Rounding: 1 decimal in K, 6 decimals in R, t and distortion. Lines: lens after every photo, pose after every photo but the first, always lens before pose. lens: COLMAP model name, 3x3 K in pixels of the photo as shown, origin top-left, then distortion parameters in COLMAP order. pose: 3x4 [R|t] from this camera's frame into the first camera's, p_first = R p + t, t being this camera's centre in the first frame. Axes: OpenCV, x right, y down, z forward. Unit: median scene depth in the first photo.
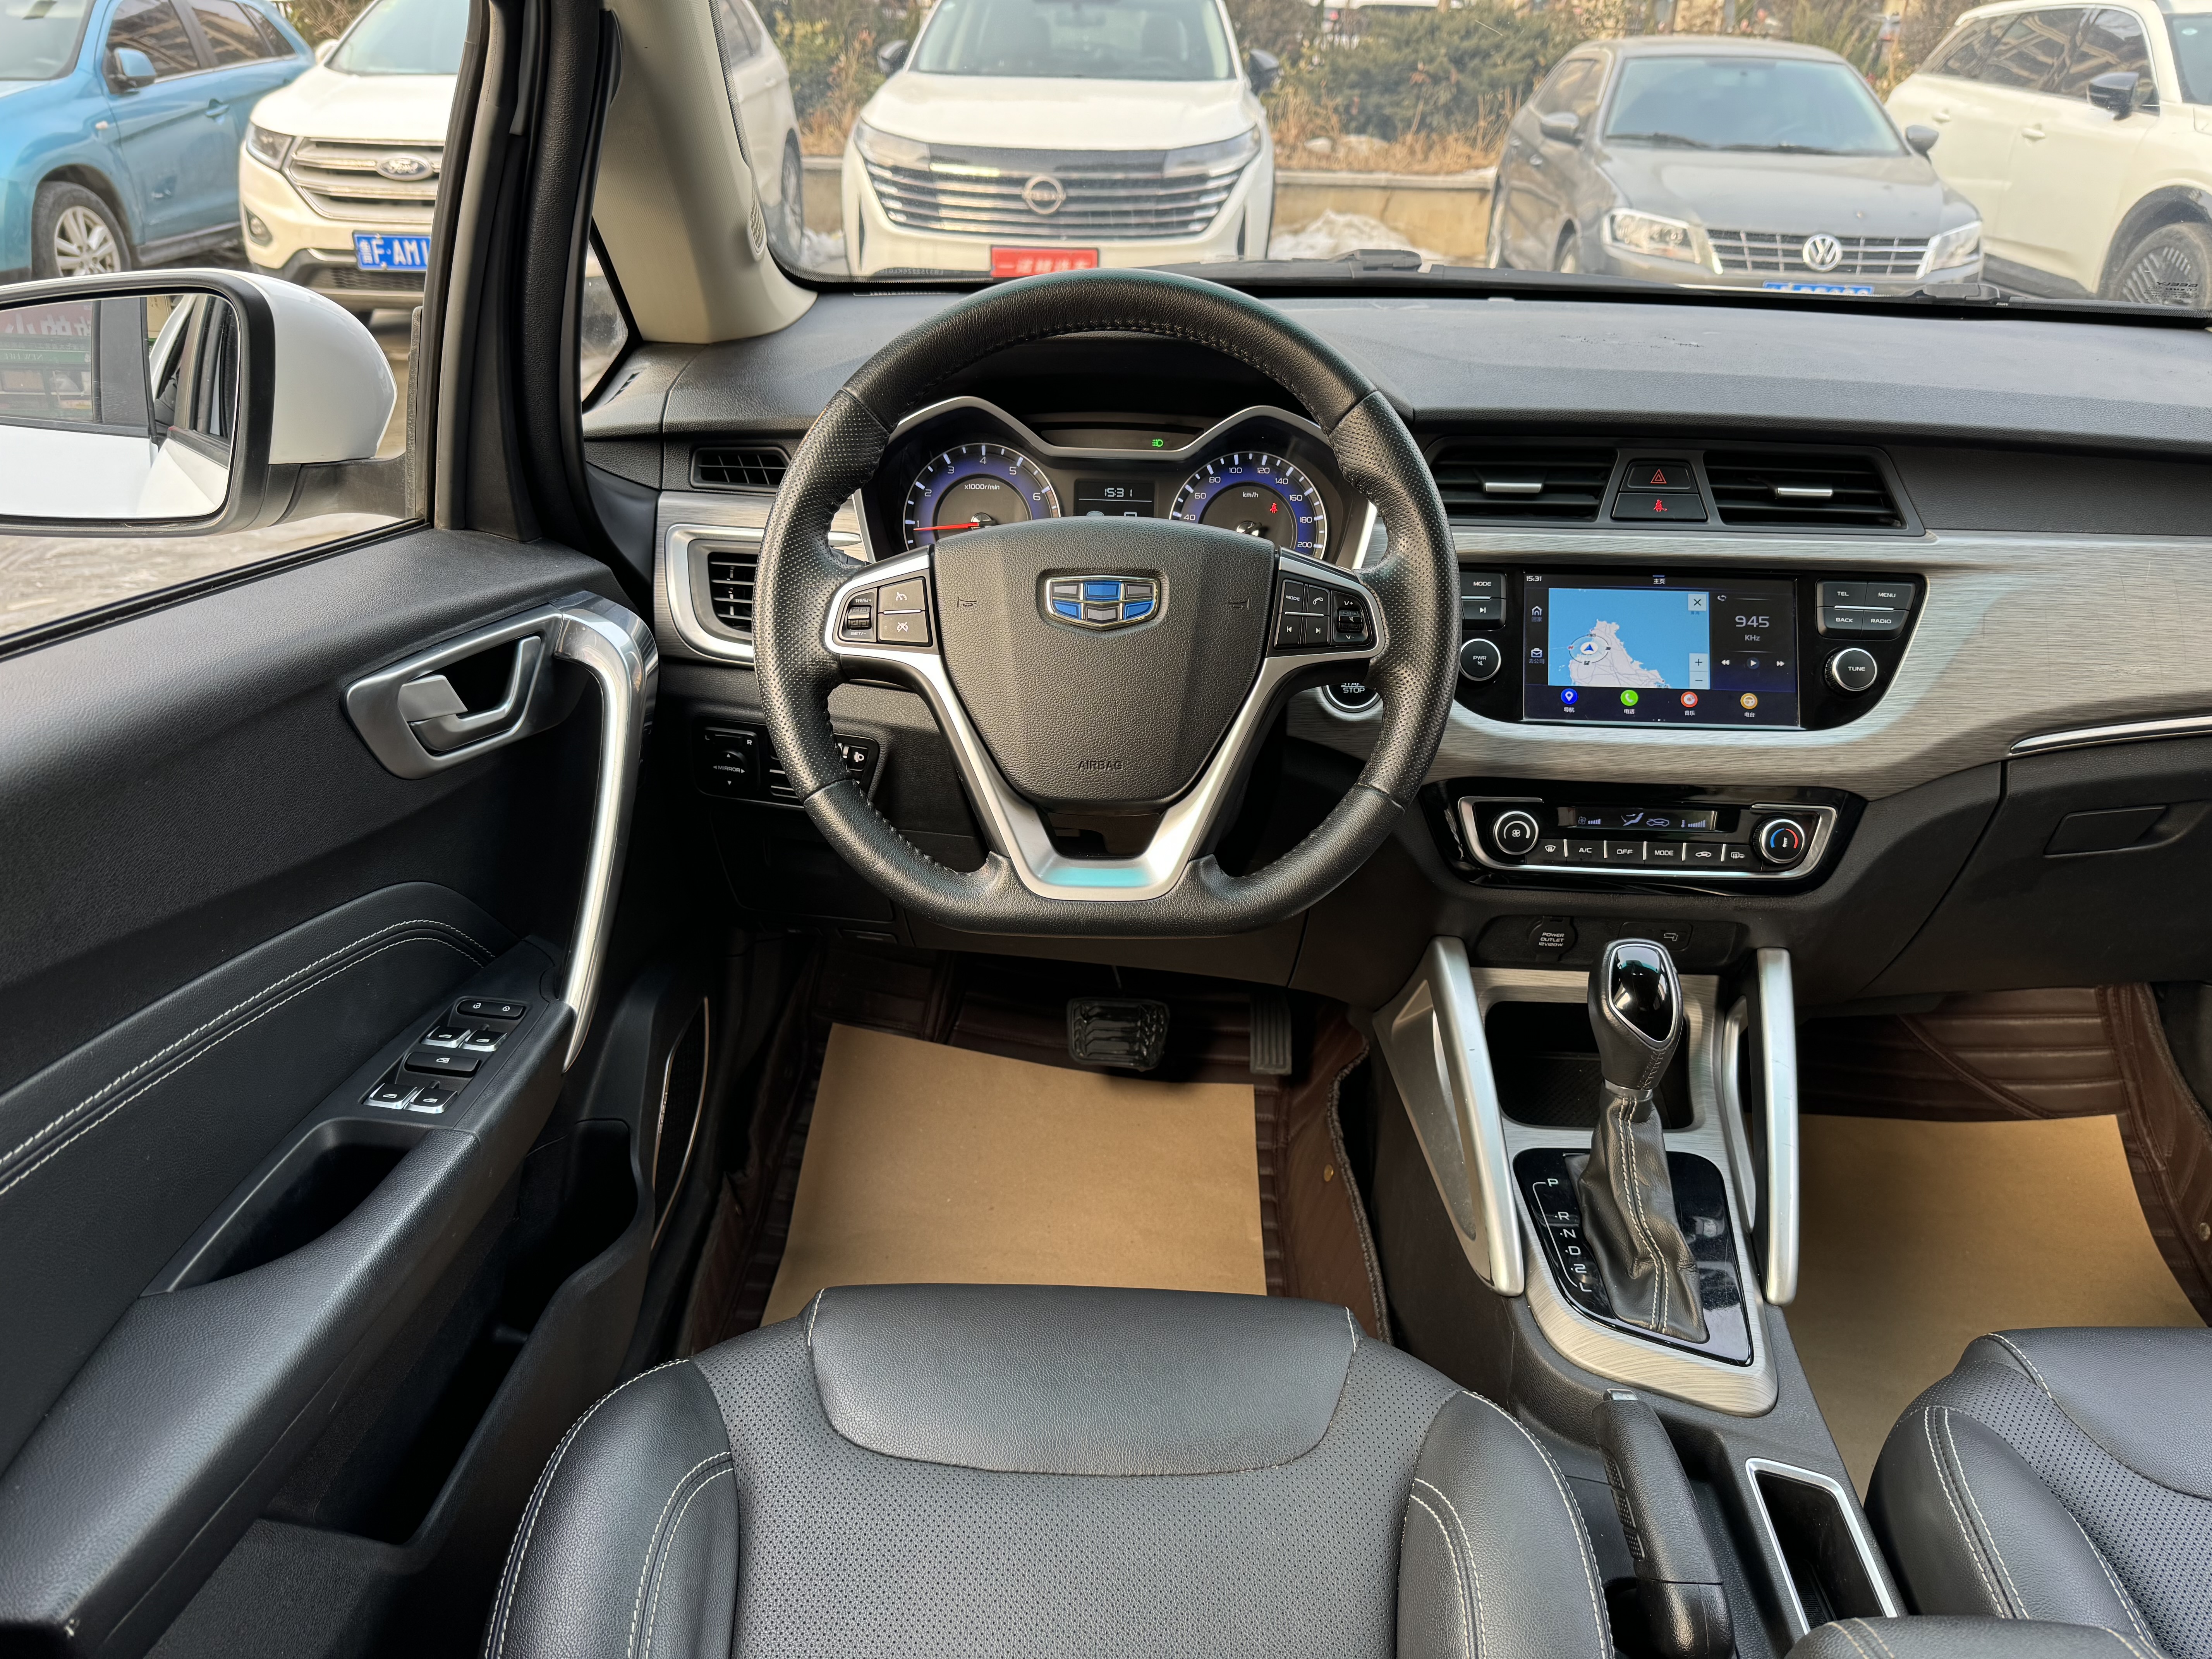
lens RADIAL K [[1570.3, 0, 1111.6], [0, 1570.3, 828.9], [0, 0, 1]] dist [0.034930, -0.037394]
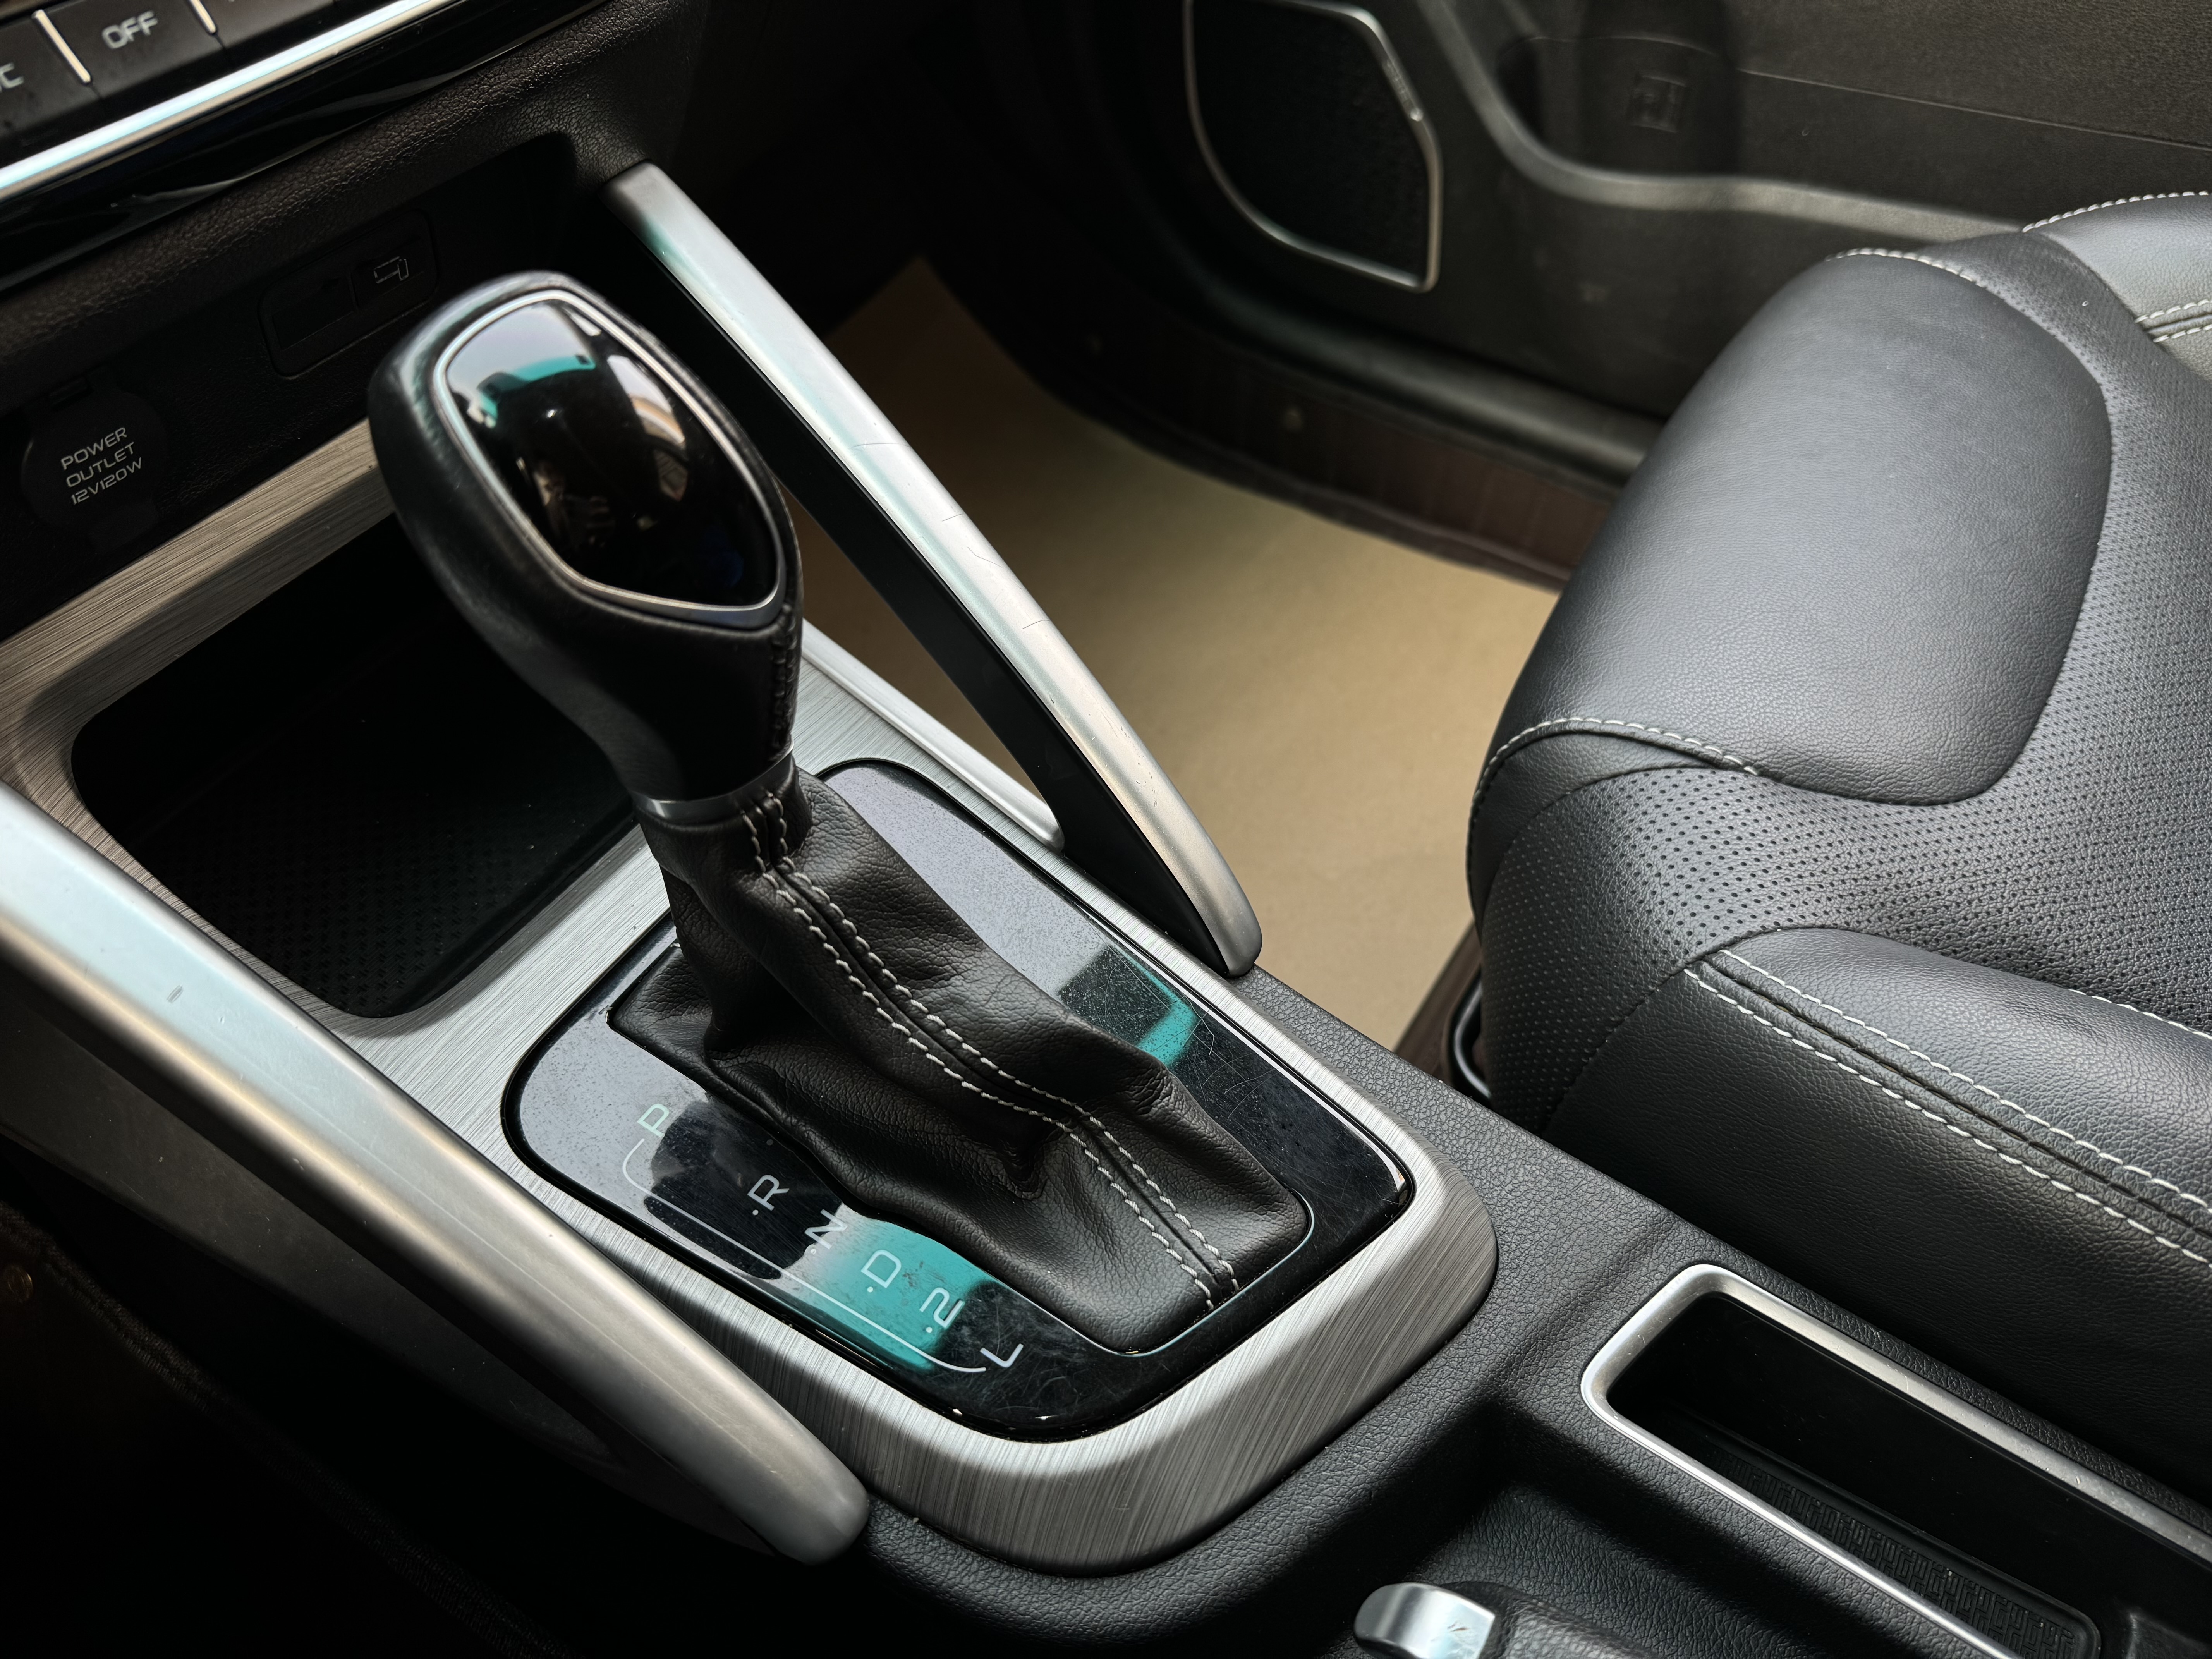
lens RADIAL K [[1570.3, 0, 1111.6], [0, 1570.3, 828.9], [0, 0, 1]] dist [0.034930, -0.037394]
pose [[0.495346, -0.652317, 0.573685, 0.164672], [0.351413, 0.754421, 0.554399, 0.026055], [-0.794444, -0.073019, 0.602932, 0.677496]]
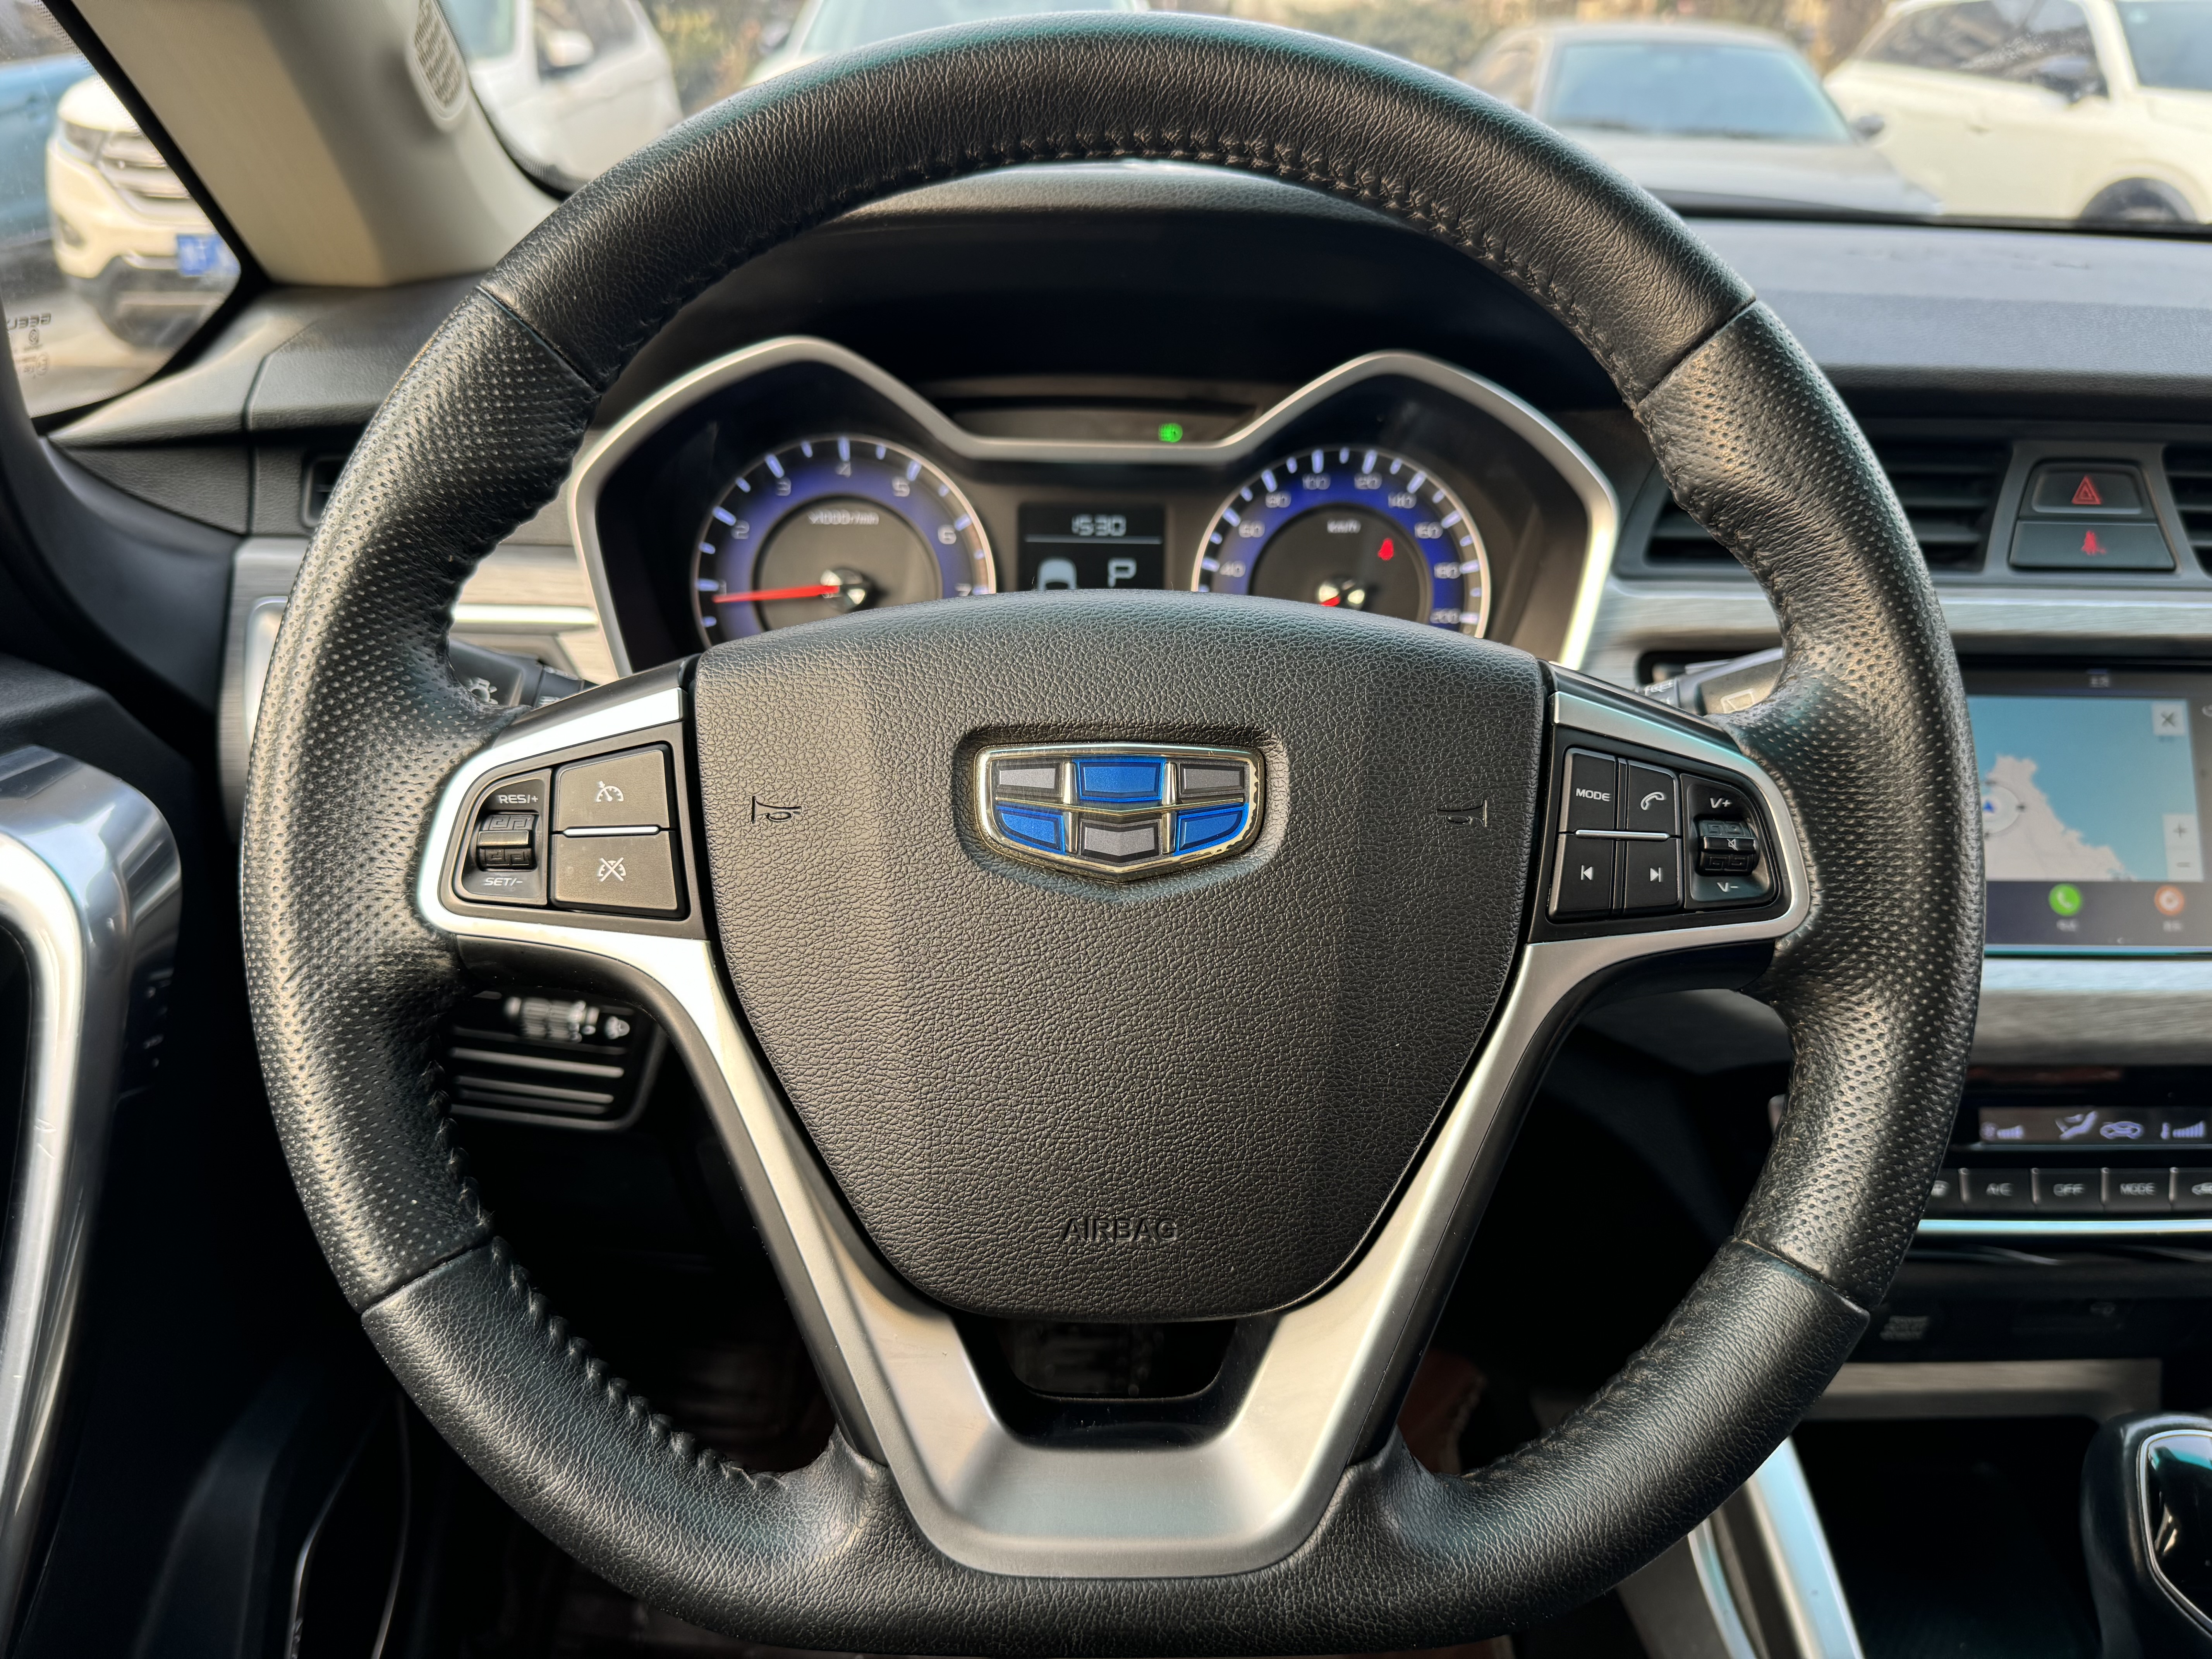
lens RADIAL K [[1637.6, 0, 1099.7], [0, 1637.6, 824.2], [0, 0, 1]] dist [-0.033739, 0.007786]
pose [[0.998924, -0.019946, 0.041864, -0.020917], [0.020753, 0.999605, -0.018931, -0.101698], [-0.041470, 0.019780, 0.998944, 0.446676]]
